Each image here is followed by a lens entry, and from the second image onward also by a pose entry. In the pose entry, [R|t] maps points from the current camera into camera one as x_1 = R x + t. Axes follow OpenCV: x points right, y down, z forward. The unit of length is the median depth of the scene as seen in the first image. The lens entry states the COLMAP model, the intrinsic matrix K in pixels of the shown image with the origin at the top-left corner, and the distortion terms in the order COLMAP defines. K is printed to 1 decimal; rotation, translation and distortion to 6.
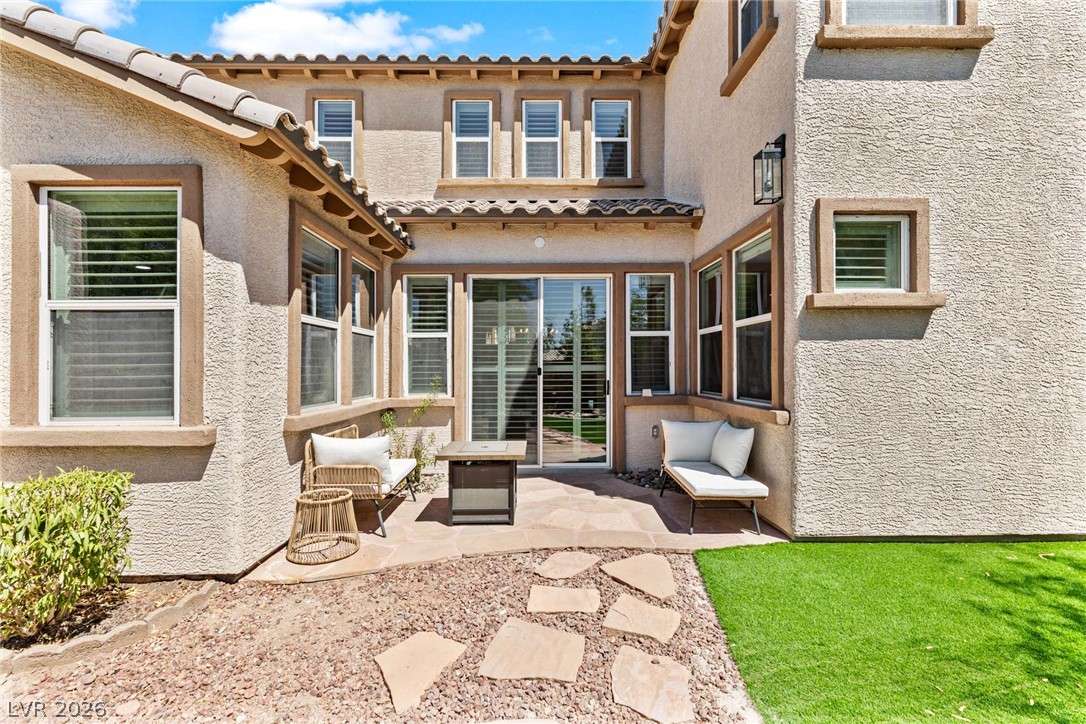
lens RADIAL K [[498.4, 0, 543.5], [0, 498.4, 377.8], [0, 0, 1]] dist [0.003606, 0.000638]
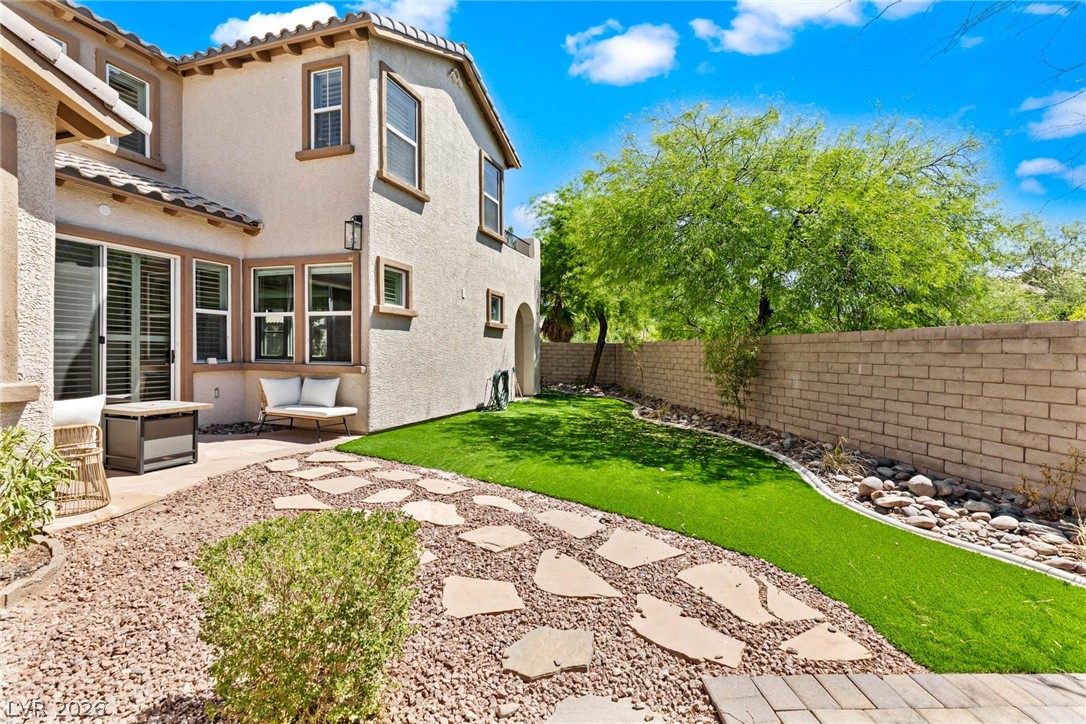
lens RADIAL K [[499.2, 0, 543.0], [0, 499.2, 362.0], [0, 0, 1]] dist [0.001151, 0.000146]
pose [[0.343612, -0.005203, 0.939097, -0.967446], [0.000630, 0.999986, 0.005310, 0.039820], [-0.939112, -0.001233, 0.343610, -0.244846]]
